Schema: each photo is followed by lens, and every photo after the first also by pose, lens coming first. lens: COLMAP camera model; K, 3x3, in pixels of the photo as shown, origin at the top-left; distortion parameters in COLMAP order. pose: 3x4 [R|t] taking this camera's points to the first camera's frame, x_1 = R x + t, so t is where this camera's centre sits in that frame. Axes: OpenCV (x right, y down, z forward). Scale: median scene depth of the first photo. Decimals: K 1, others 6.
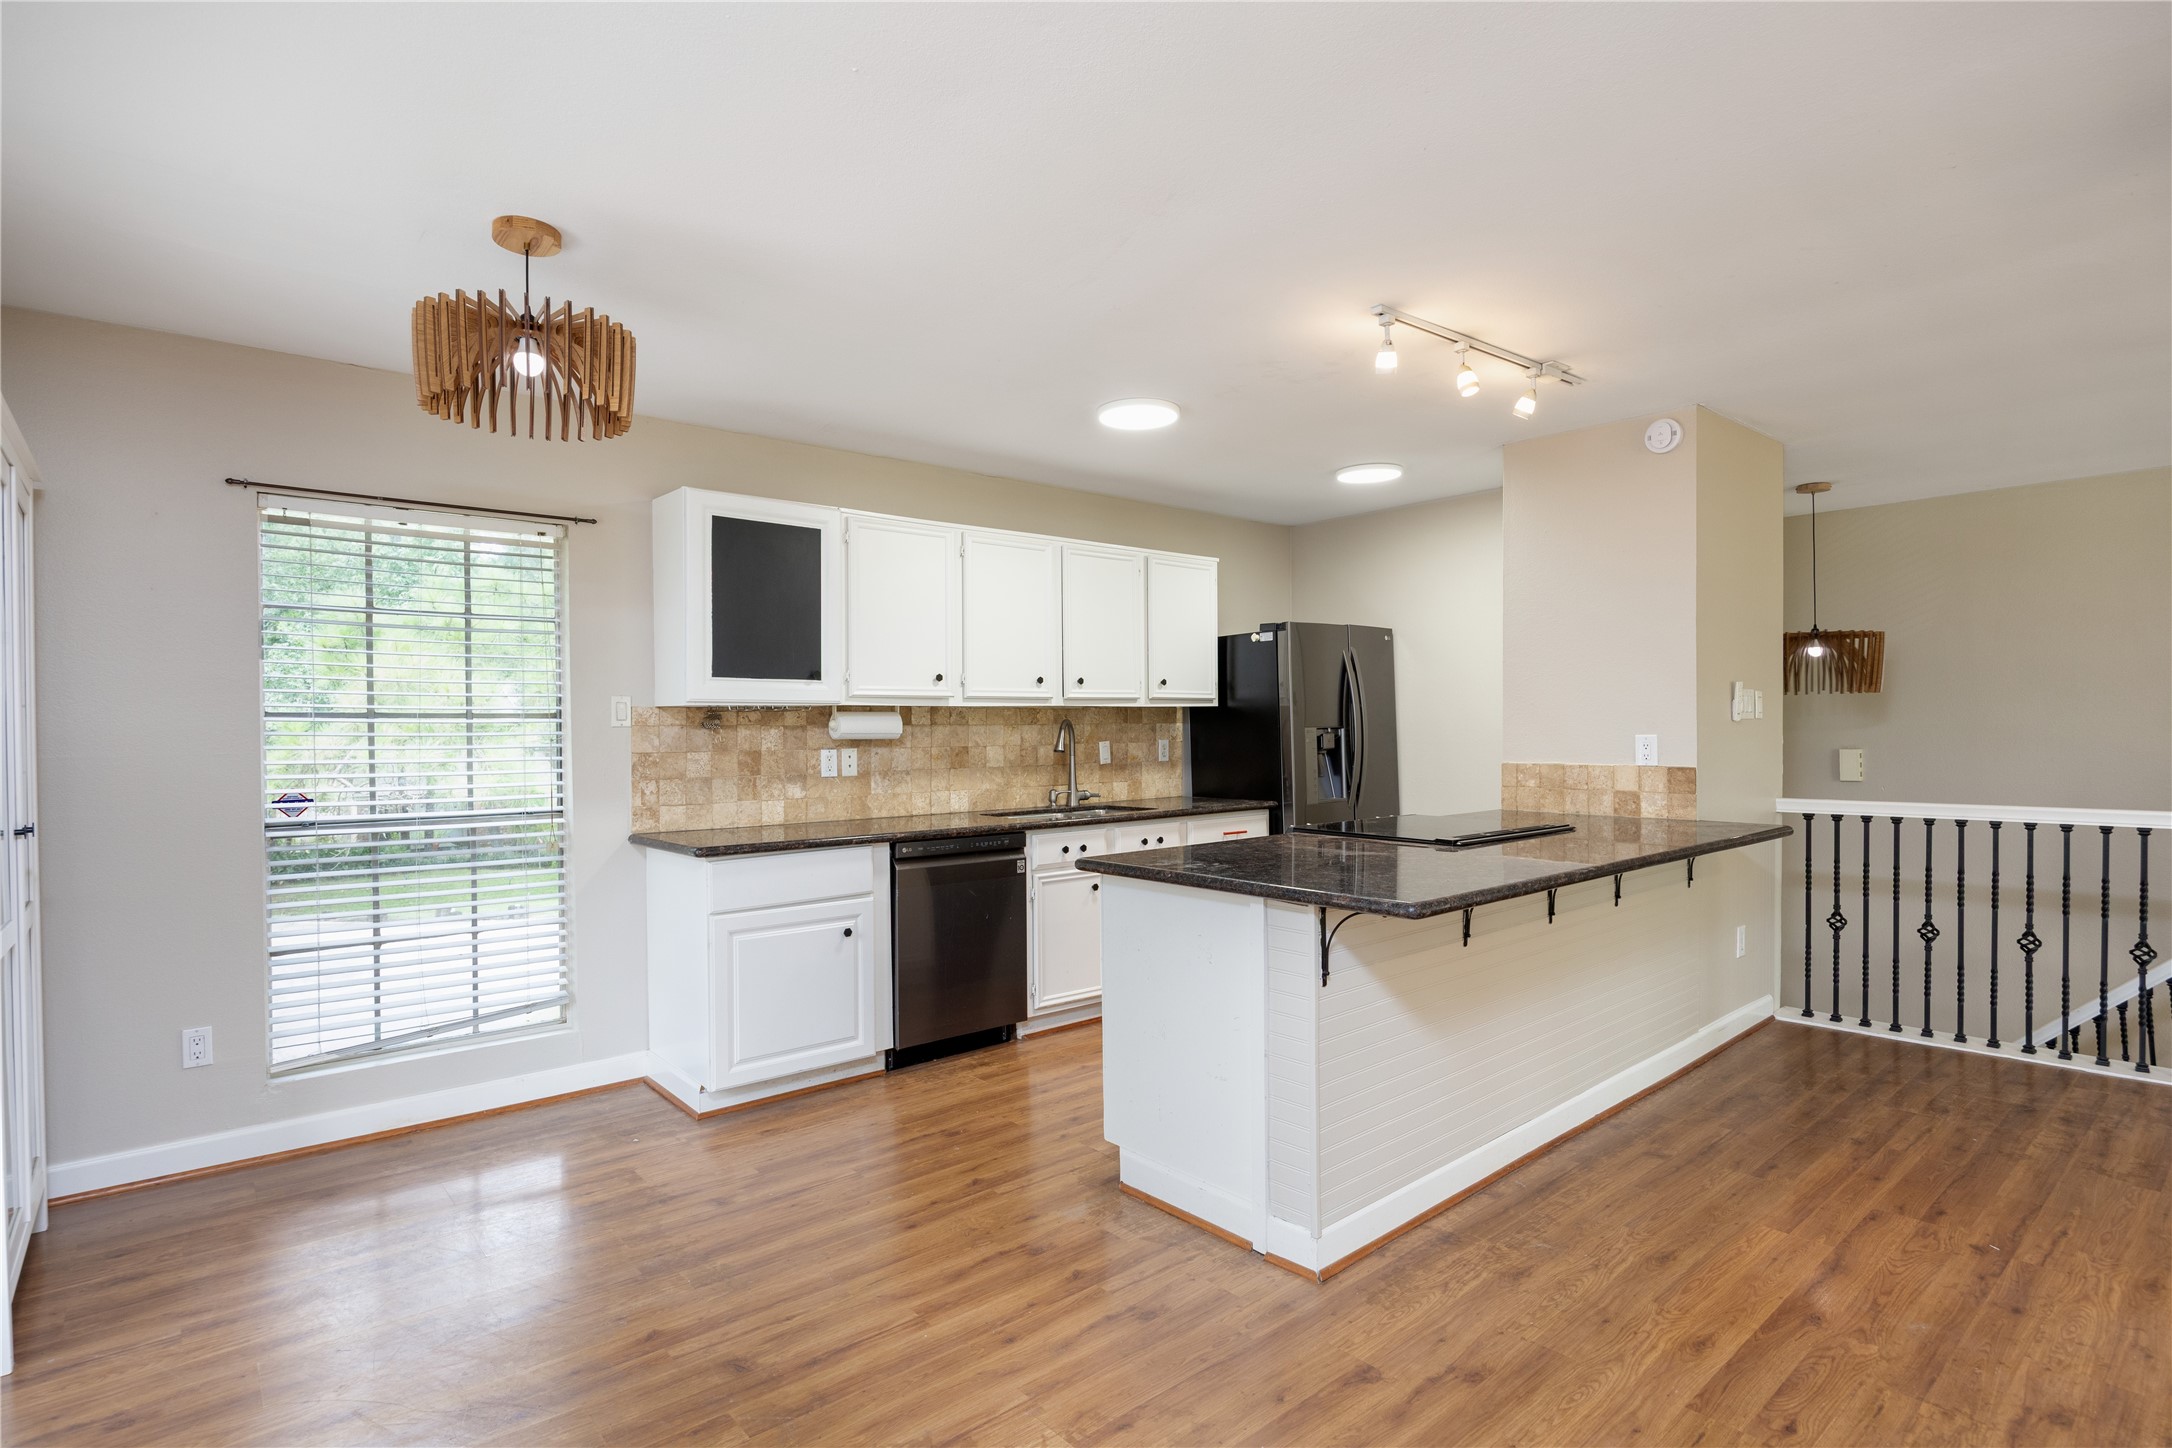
lens RADIAL K [[1076.0, 0, 1088.2], [0, 1076.0, 728.4], [0, 0, 1]] dist [-0.011350, 0.002495]
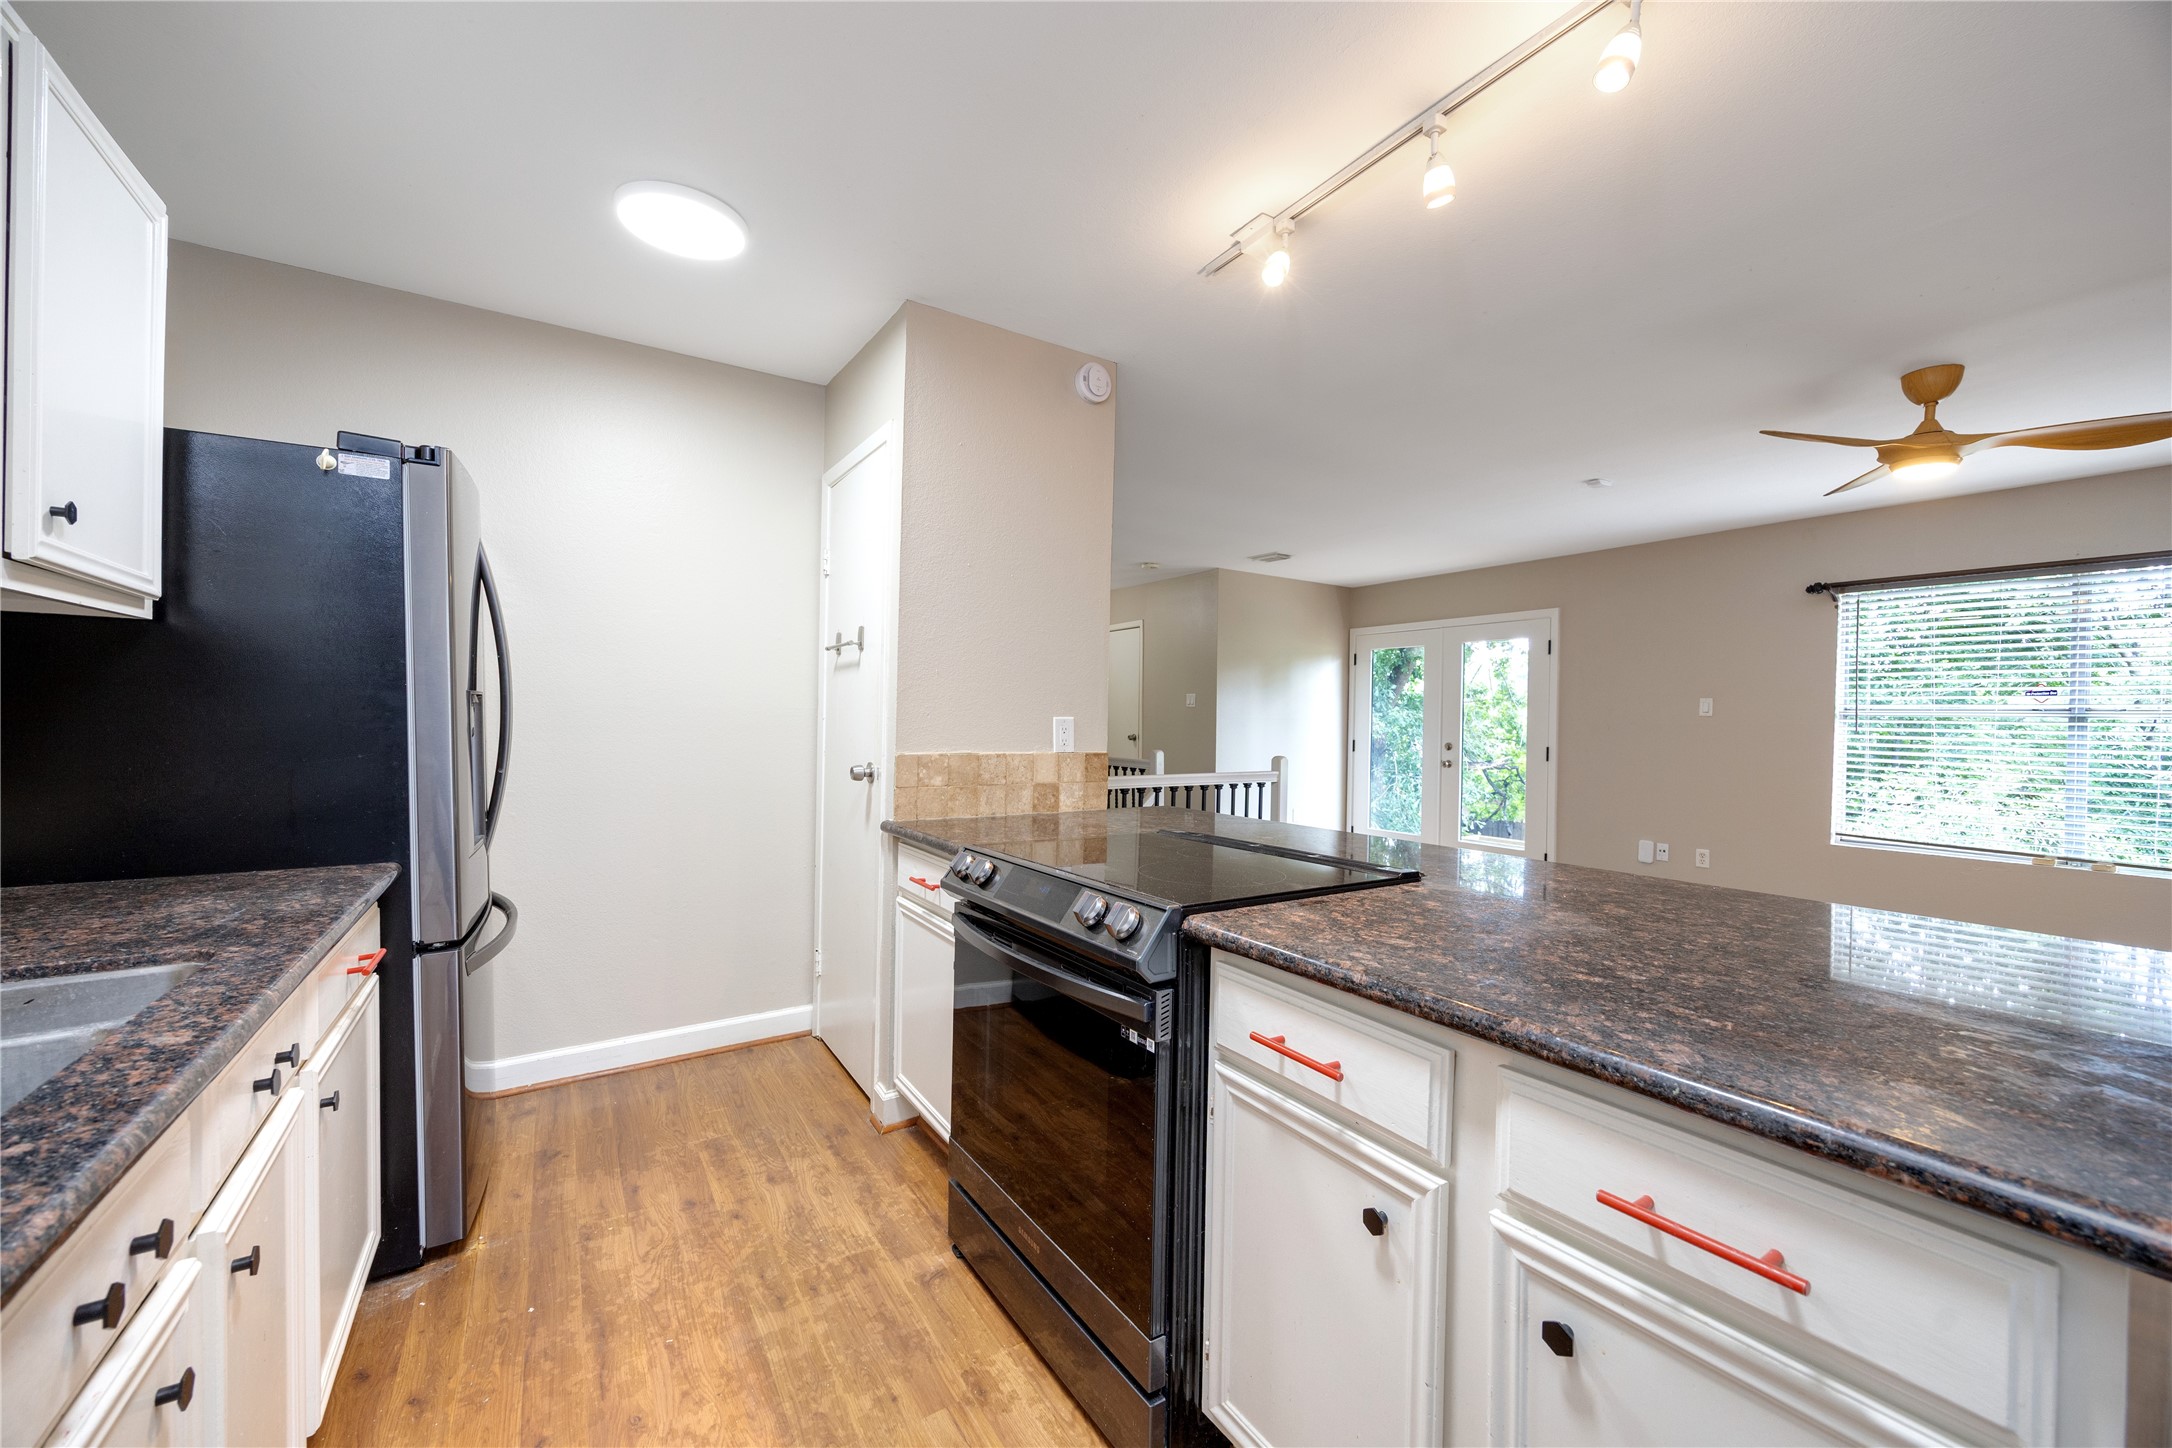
lens RADIAL K [[828.5, 0, 1096.2], [0, 828.5, 728.1], [0, 0, 1]] dist [-0.005038, -0.000153]
pose [[0.133199, 0.004396, 0.991080, -0.143487], [-0.011223, 0.999933, -0.002927, 0.016558], [-0.991026, -0.010733, 0.133239, 0.884569]]
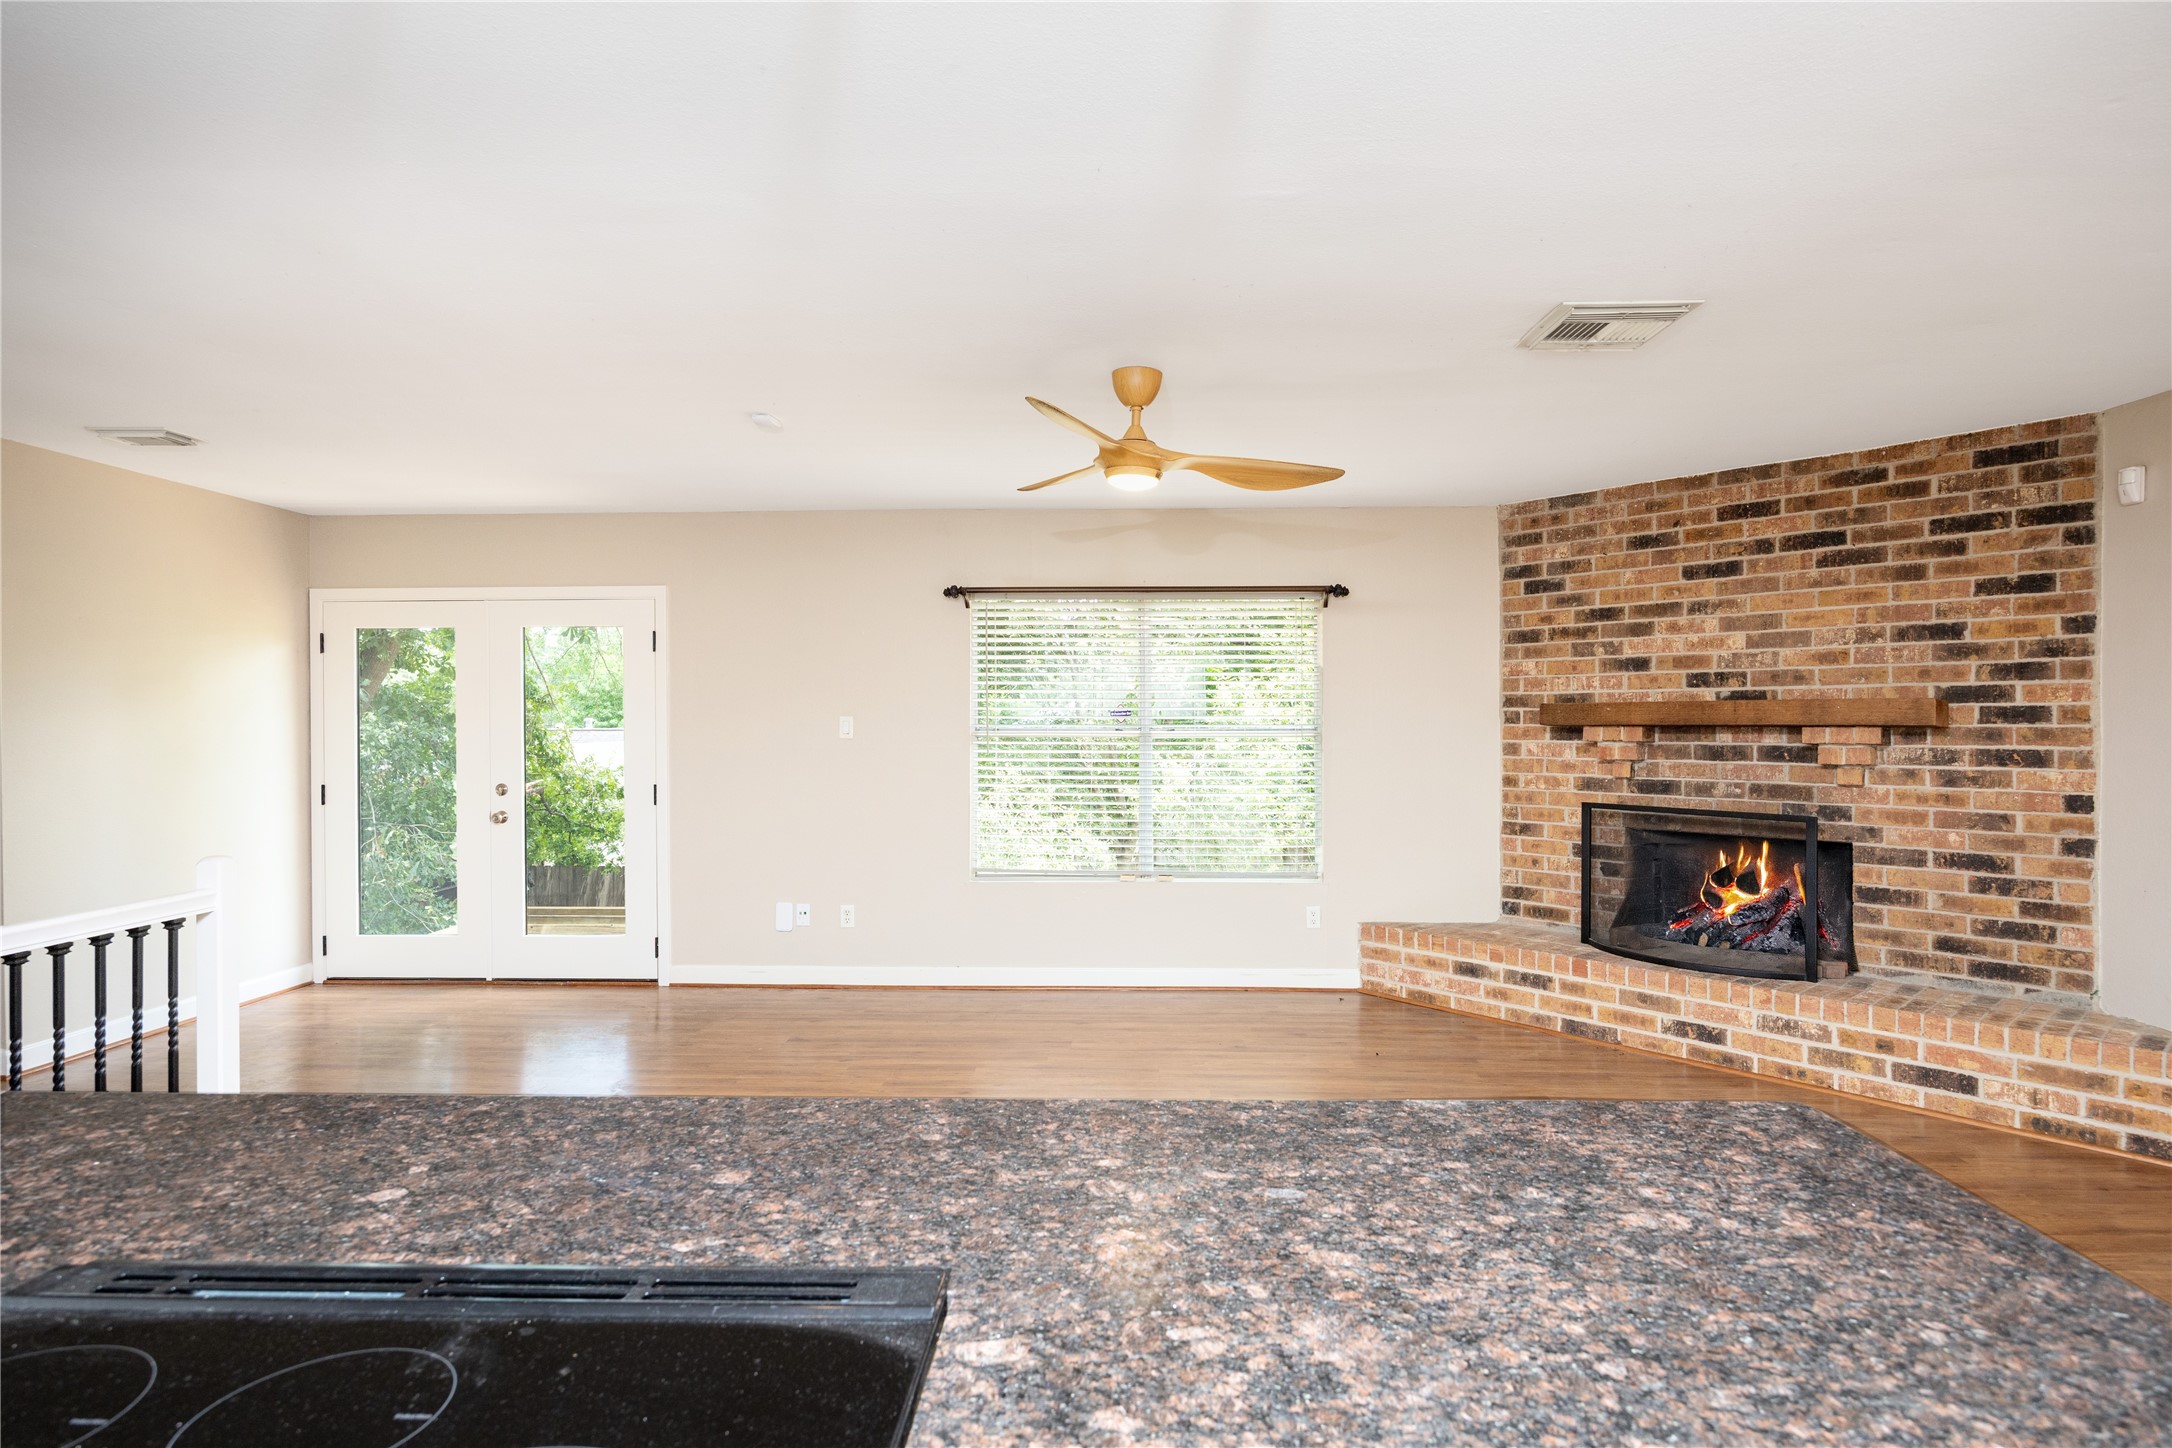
lens RADIAL K [[1076.0, 0, 1098.4], [0, 1076.0, 710.4], [0, 0, 1]] dist [-0.011350, 0.002495]
pose [[-0.747427, 0.019440, 0.664059, 0.126963], [0.012025, 0.999804, -0.015734, -0.025829], [-0.664235, -0.003775, -0.747514, 0.910605]]
